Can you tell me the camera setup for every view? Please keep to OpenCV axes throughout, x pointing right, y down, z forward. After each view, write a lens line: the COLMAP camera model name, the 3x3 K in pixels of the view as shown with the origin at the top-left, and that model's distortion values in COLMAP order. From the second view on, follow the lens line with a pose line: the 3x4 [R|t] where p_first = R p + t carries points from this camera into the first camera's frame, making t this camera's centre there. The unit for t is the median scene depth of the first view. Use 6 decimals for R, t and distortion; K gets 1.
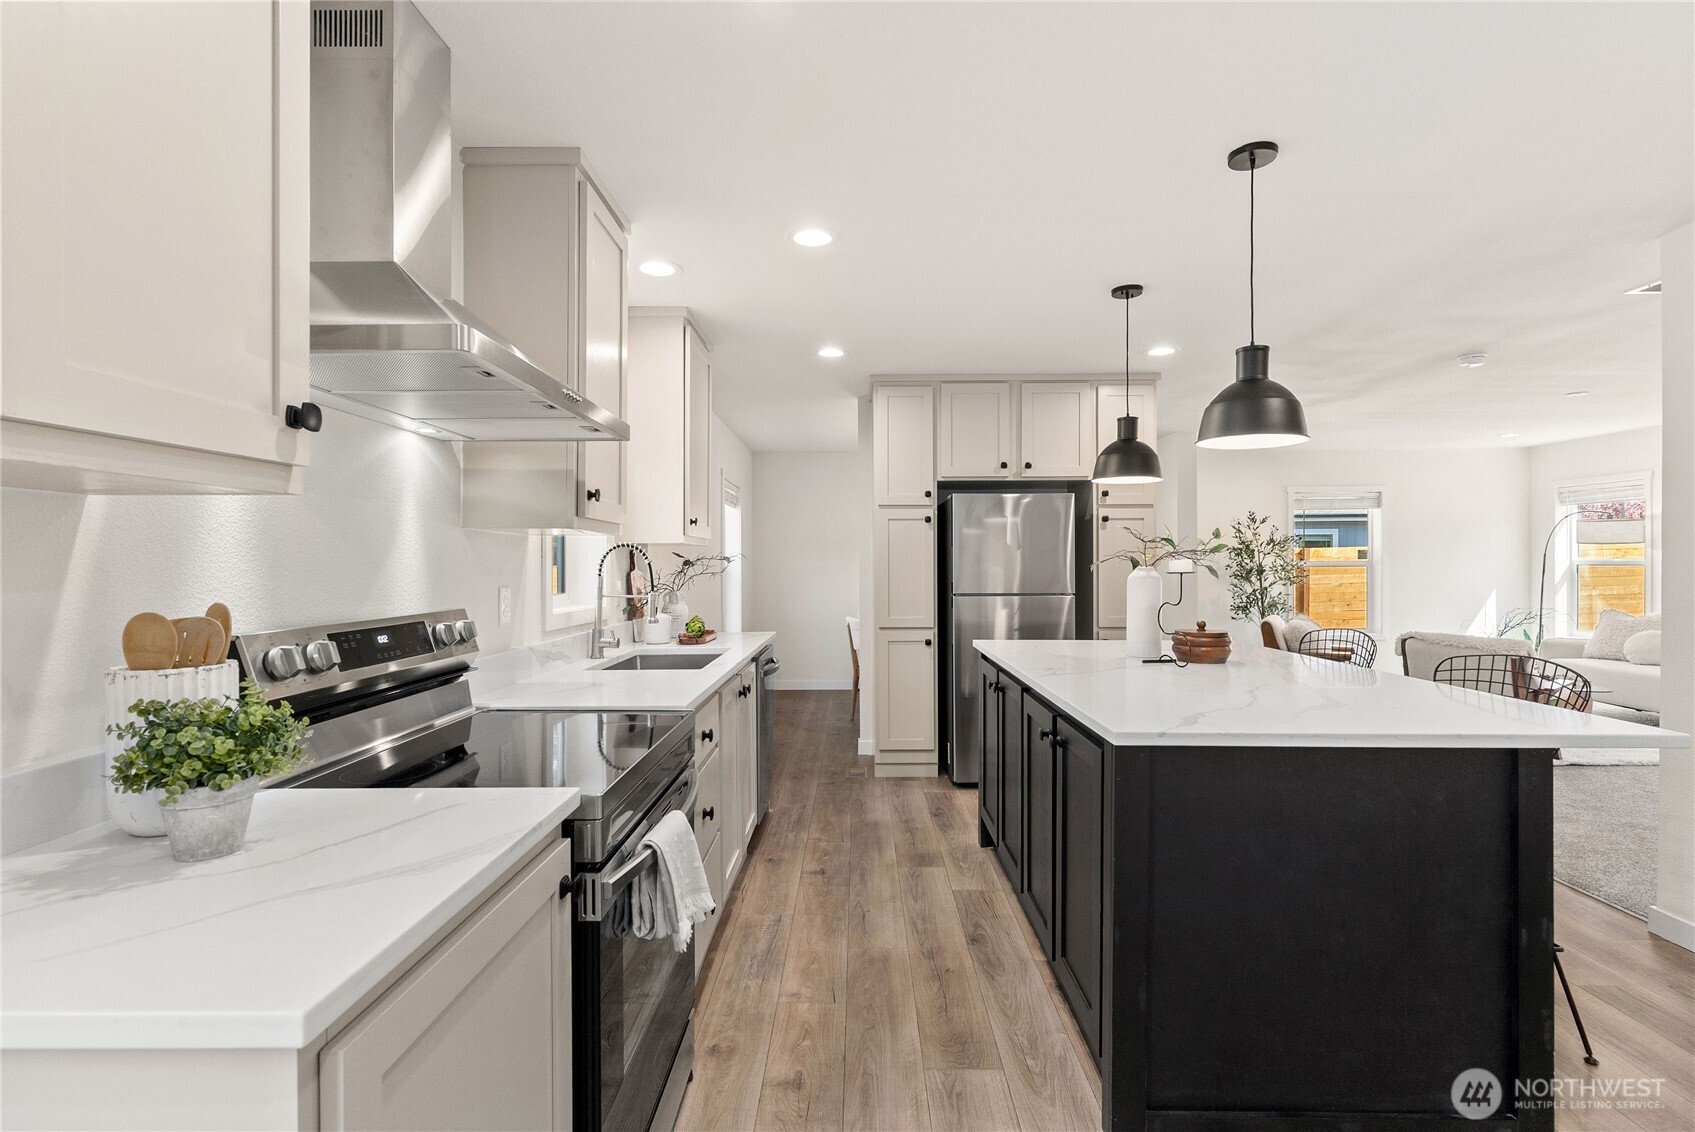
lens RADIAL K [[807.2, 0, 842.2], [0, 807.2, 561.6], [0, 0, 1]] dist [0.013418, 0.000035]
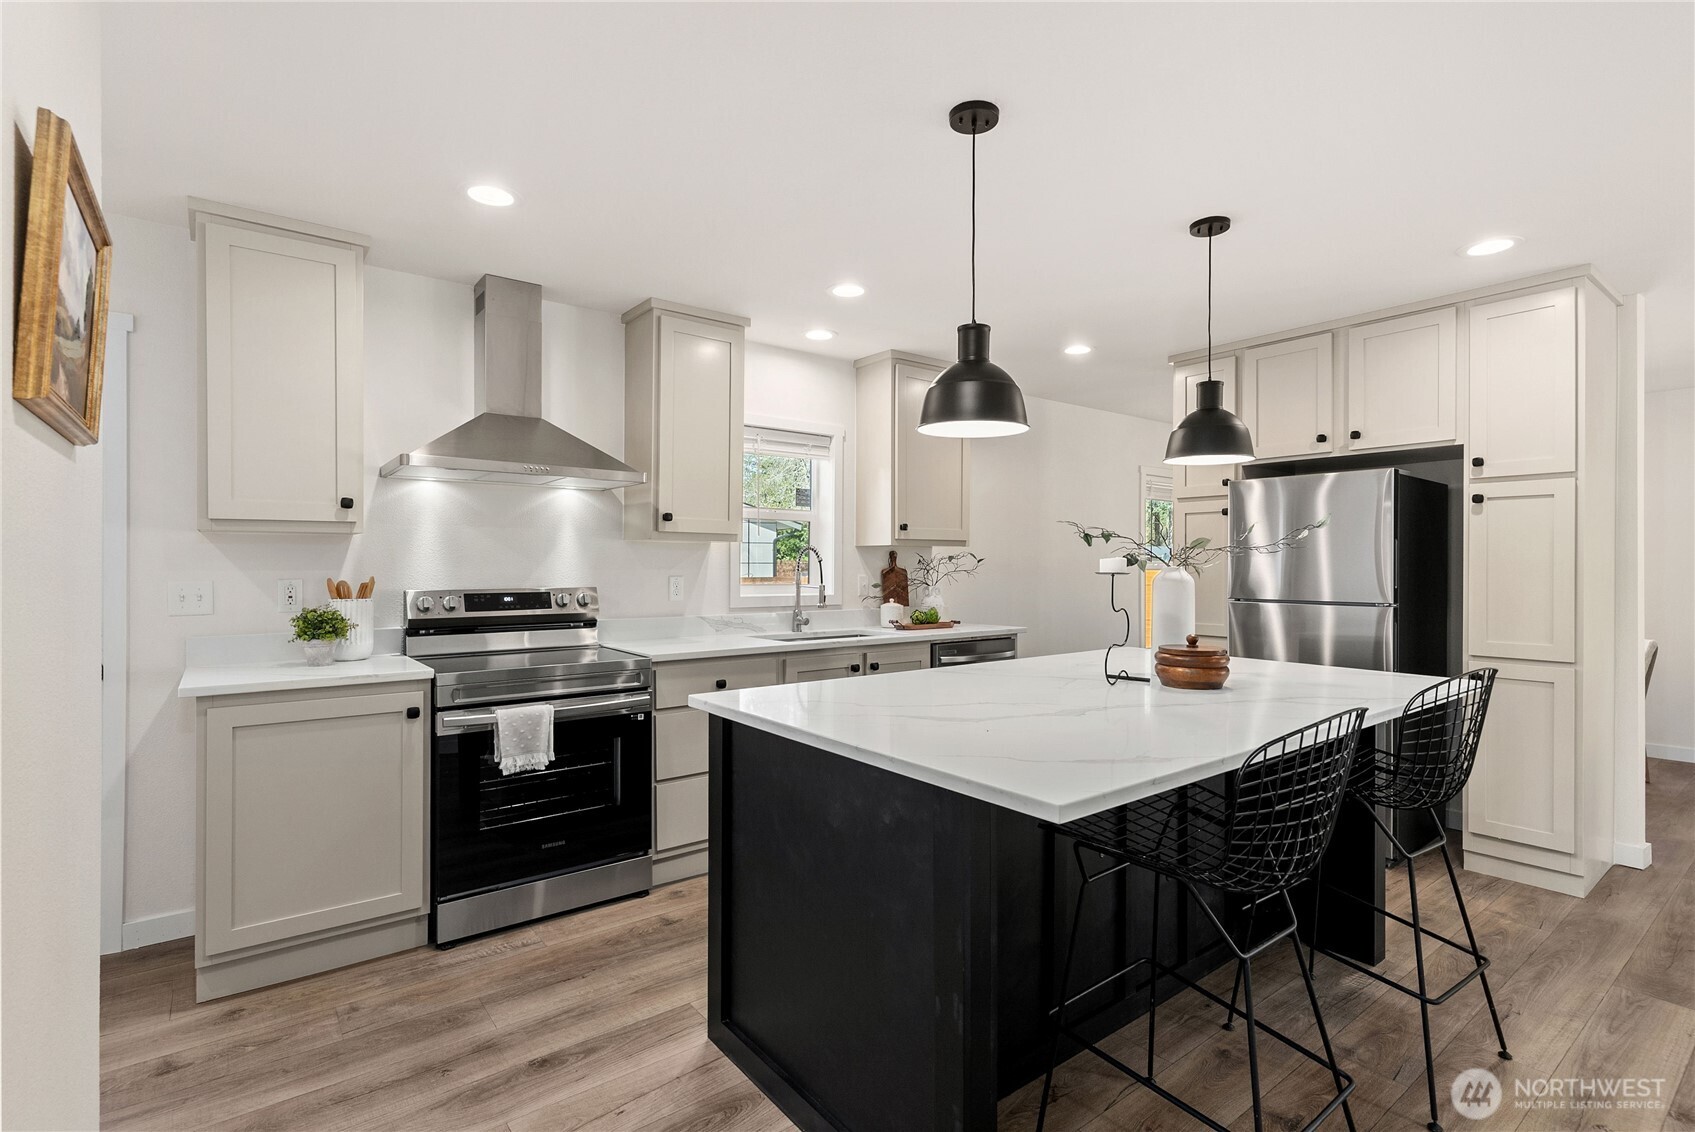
lens RADIAL K [[807.2, 0, 848.8], [0, 807.2, 558.5], [0, 0, 1]] dist [0.013418, 0.000035]
pose [[0.631348, 0.018601, -0.775277, 0.856392], [-0.022876, 0.999724, 0.005356, -0.018595], [0.775162, 0.014354, 0.631599, 0.668683]]
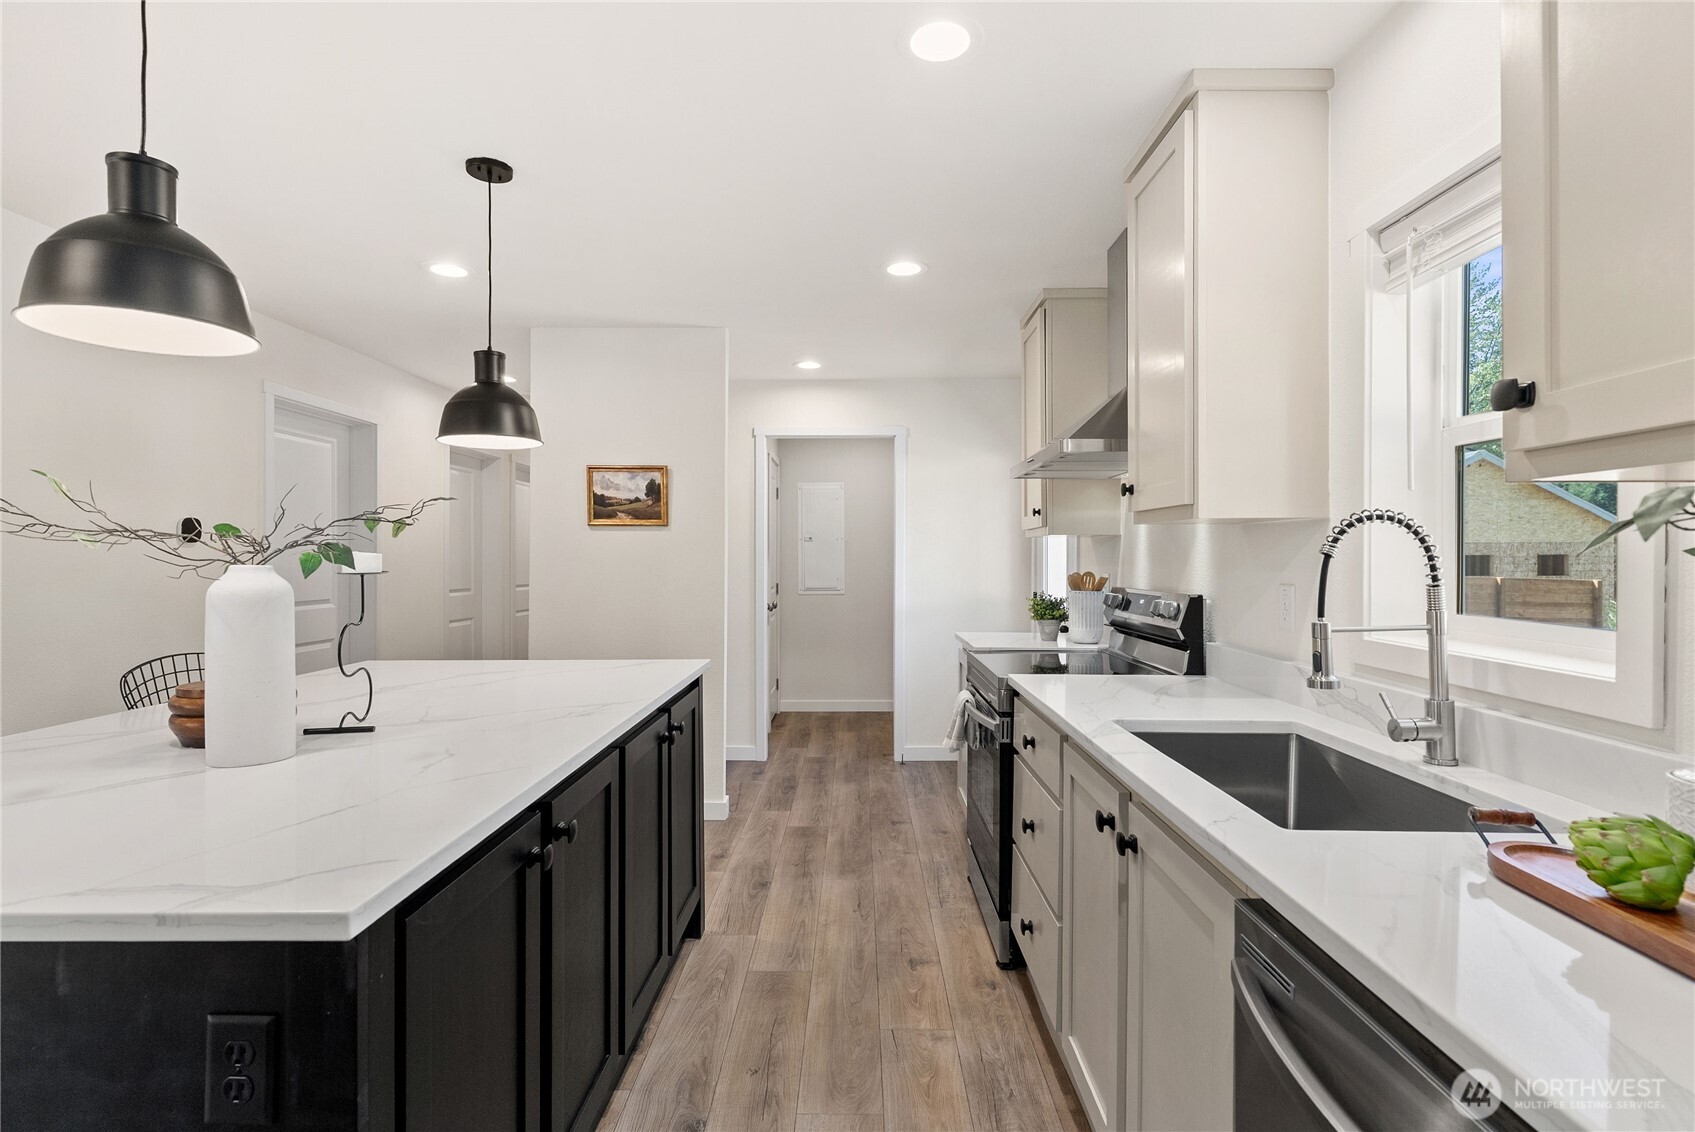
lens RADIAL K [[807.2, 0, 849.7], [0, 807.2, 567.7], [0, 0, 1]] dist [0.013418, 0.000035]
pose [[-0.999832, 0.016420, -0.008165, 0.038983], [0.016358, 0.999837, 0.007581, 0.007459], [0.008288, 0.007446, -0.999938, 1.972122]]
